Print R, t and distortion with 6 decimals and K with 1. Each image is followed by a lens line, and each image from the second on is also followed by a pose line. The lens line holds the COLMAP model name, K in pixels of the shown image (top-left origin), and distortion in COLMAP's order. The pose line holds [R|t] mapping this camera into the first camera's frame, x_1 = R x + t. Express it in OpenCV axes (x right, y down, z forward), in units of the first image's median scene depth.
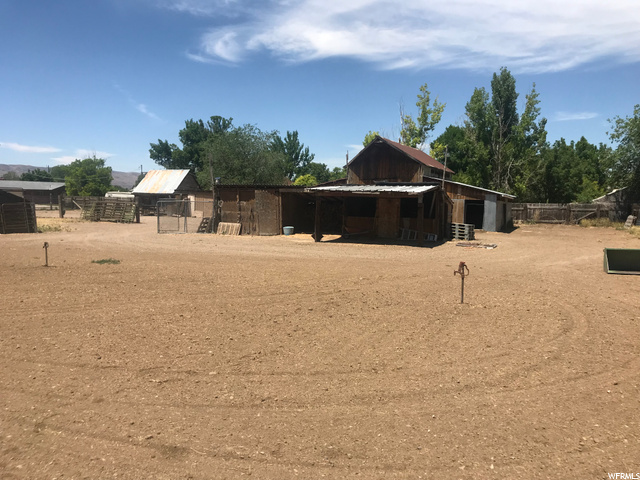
lens RADIAL K [[533.8, 0, 321.3], [0, 533.8, 240.5], [0, 0, 1]] dist [0.041771, -0.034170]
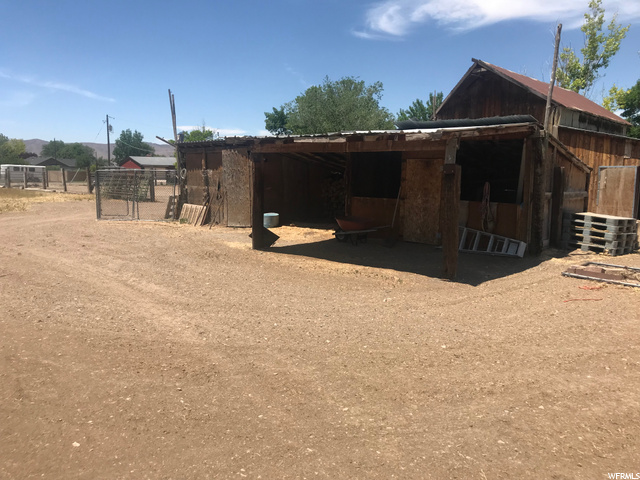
lens RADIAL K [[533.8, 0, 311.0], [0, 533.8, 223.6], [0, 0, 1]] dist [0.041771, -0.034170]
pose [[0.945383, 0.024785, -0.325018, 0.080793], [-0.020857, 0.999661, 0.015565, -0.011681], [0.325294, -0.007936, 0.945580, 0.227896]]
